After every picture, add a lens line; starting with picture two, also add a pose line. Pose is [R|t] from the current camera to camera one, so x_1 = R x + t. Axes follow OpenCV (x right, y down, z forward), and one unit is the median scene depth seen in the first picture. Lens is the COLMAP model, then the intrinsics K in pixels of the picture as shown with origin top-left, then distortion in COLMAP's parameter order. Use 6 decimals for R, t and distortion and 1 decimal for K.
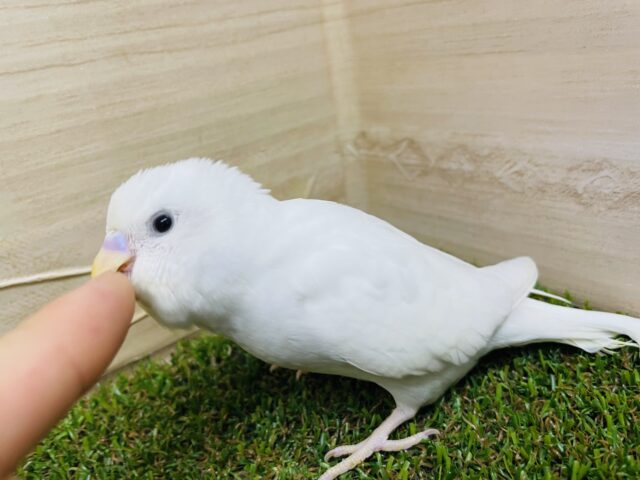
lens RADIAL K [[493.6, 0, 323.8], [0, 493.6, 241.6], [0, 0, 1]] dist [0.006790, -0.071709]
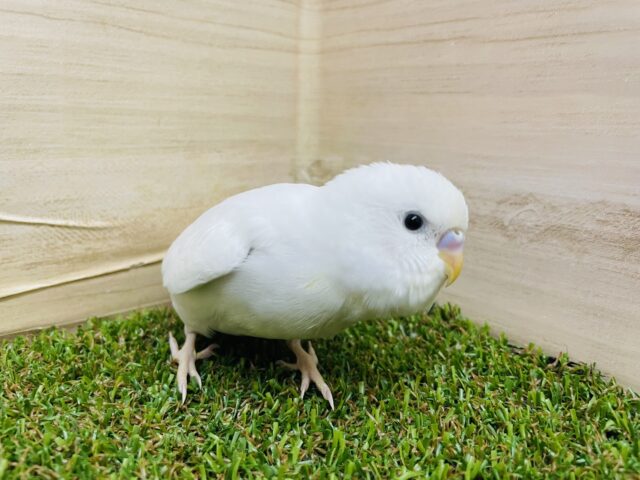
lens RADIAL K [[493.6, 0, 323.8], [0, 493.6, 241.6], [0, 0, 1]] dist [0.006790, -0.071709]
pose [[0.981964, 0.172846, 0.076624, 0.060772], [-0.157224, 0.971603, -0.176827, 0.193236], [-0.105012, 0.161590, 0.981255, 0.000802]]
